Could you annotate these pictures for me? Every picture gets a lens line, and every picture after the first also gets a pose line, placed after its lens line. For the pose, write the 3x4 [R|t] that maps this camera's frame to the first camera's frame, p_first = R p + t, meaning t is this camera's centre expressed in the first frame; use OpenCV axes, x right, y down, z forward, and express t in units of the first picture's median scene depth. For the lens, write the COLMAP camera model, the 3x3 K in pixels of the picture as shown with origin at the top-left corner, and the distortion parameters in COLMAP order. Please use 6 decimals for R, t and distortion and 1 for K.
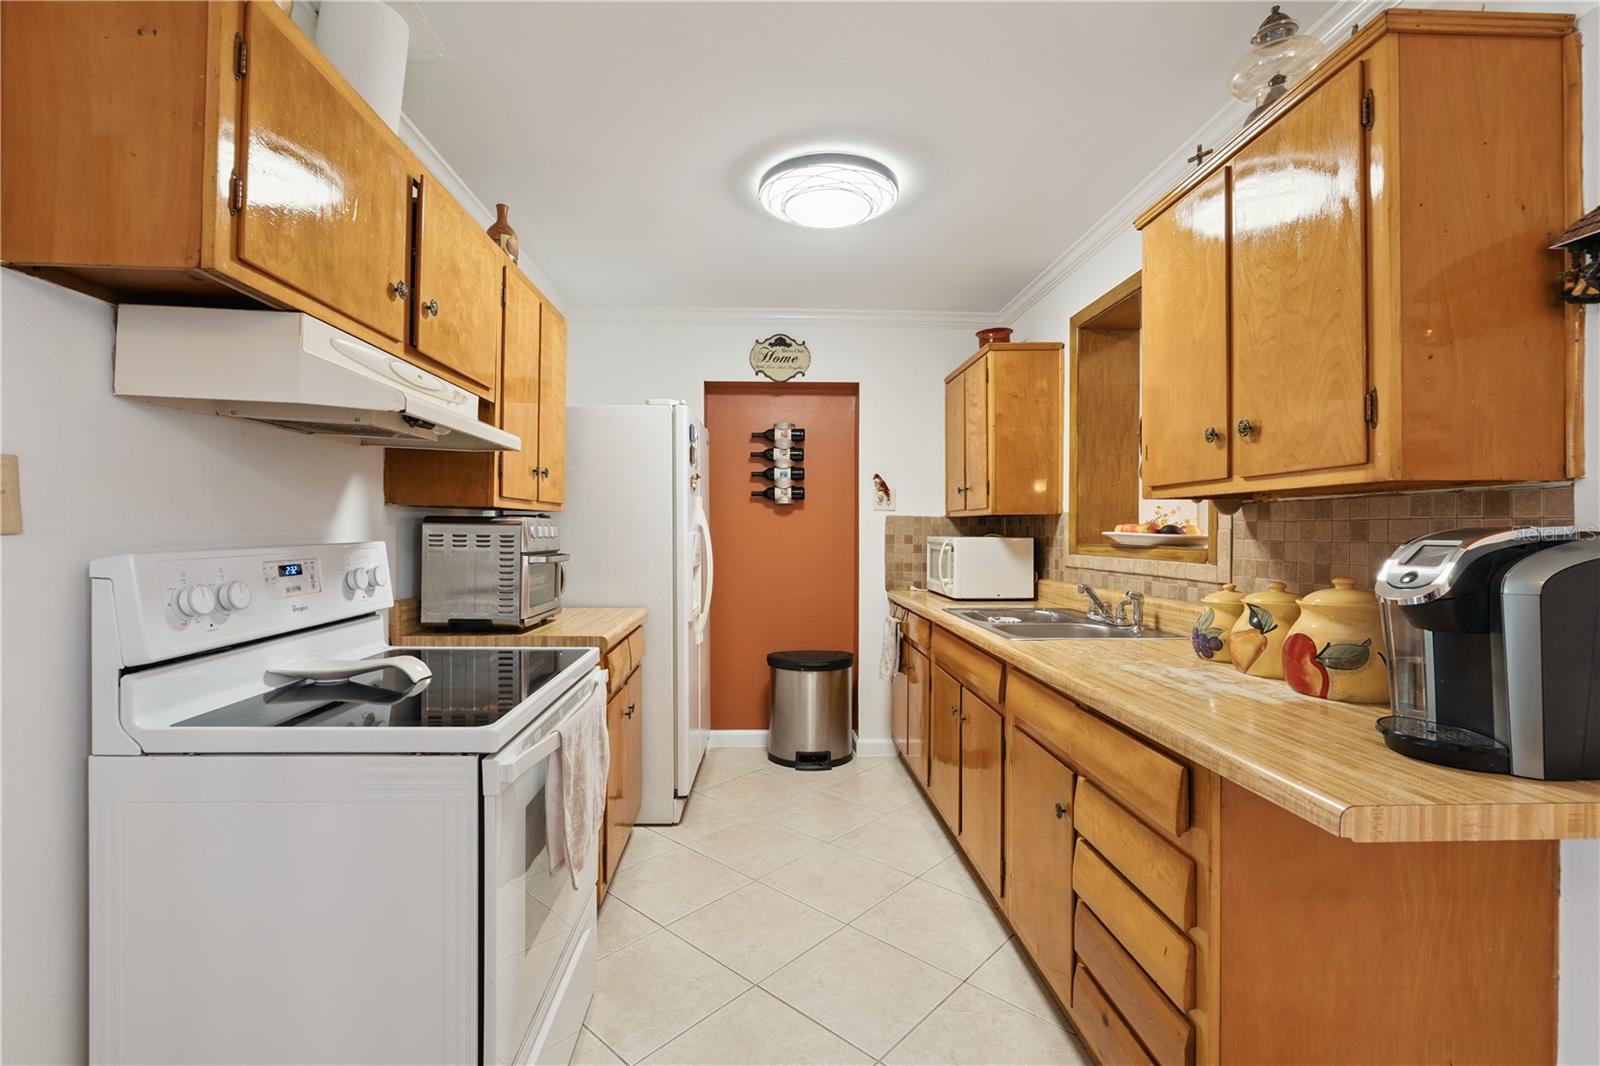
lens RADIAL K [[708.9, 0, 795.1], [0, 708.9, 526.4], [0, 0, 1]] dist [-0.006231, 0.000909]
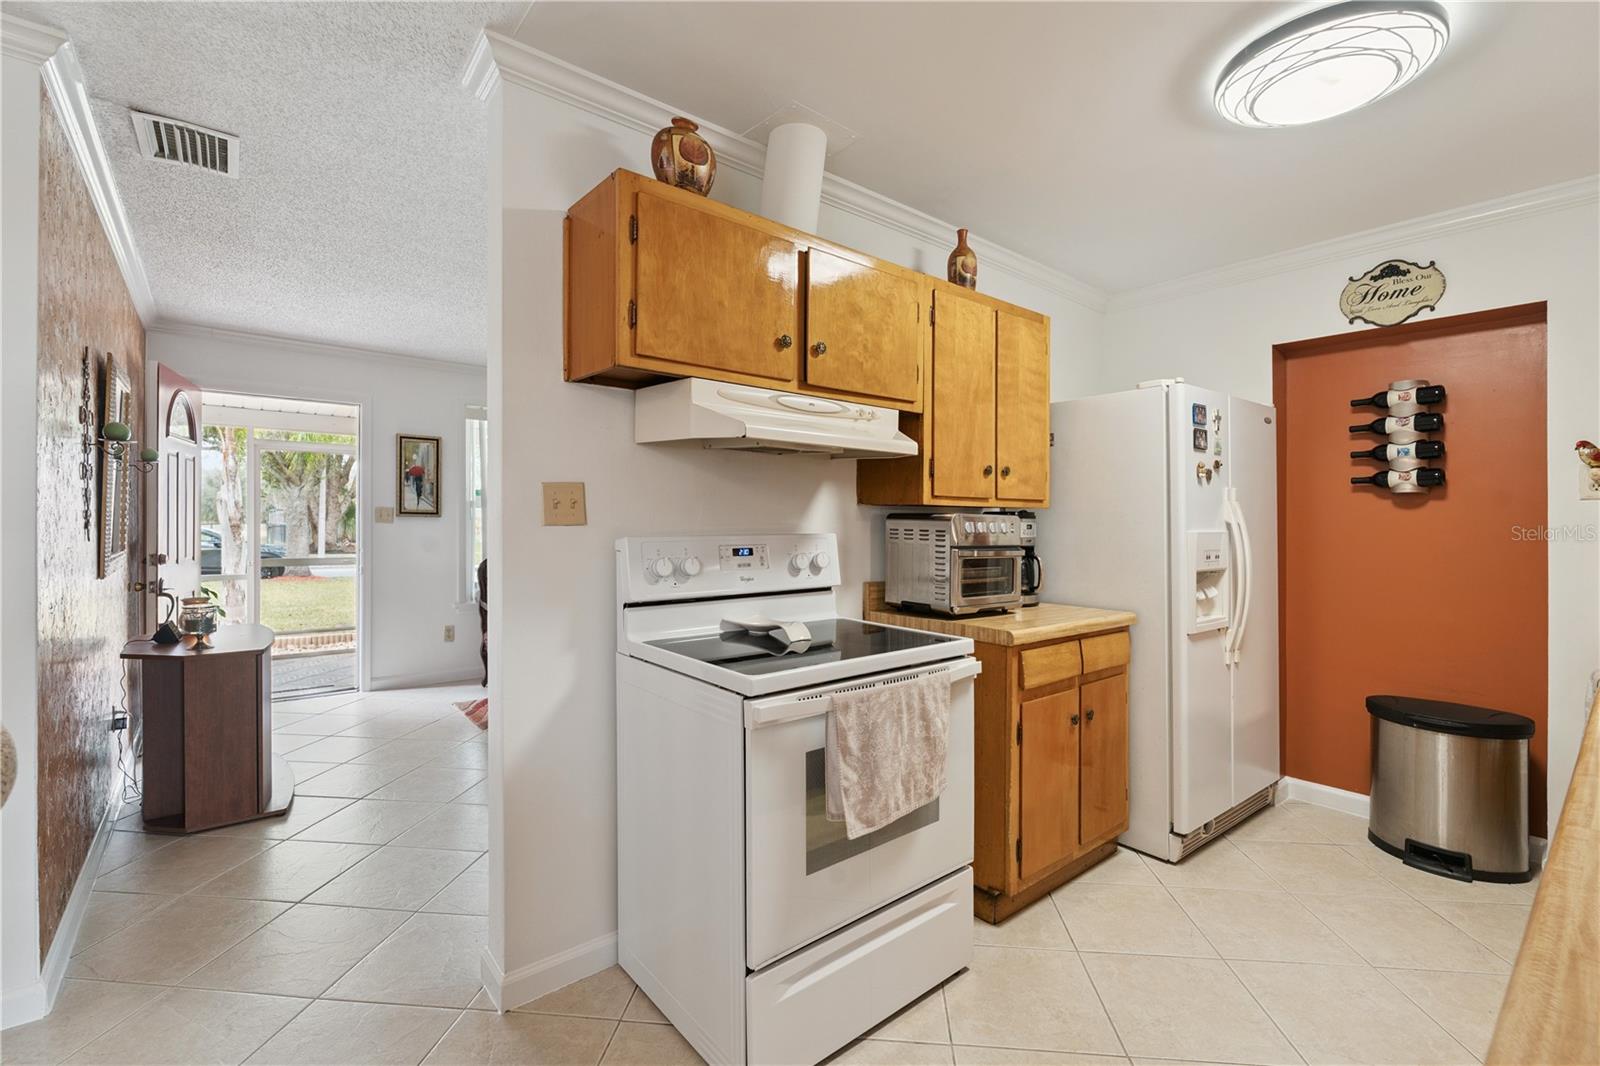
lens RADIAL K [[708.9, 0, 805.5], [0, 708.9, 523.9], [0, 0, 1]] dist [-0.006231, 0.000909]
pose [[0.615973, 0.003883, -0.787757, 0.236575], [-0.003535, 0.999991, 0.002165, 0.000715], [0.787759, 0.001451, 0.615982, 0.102181]]
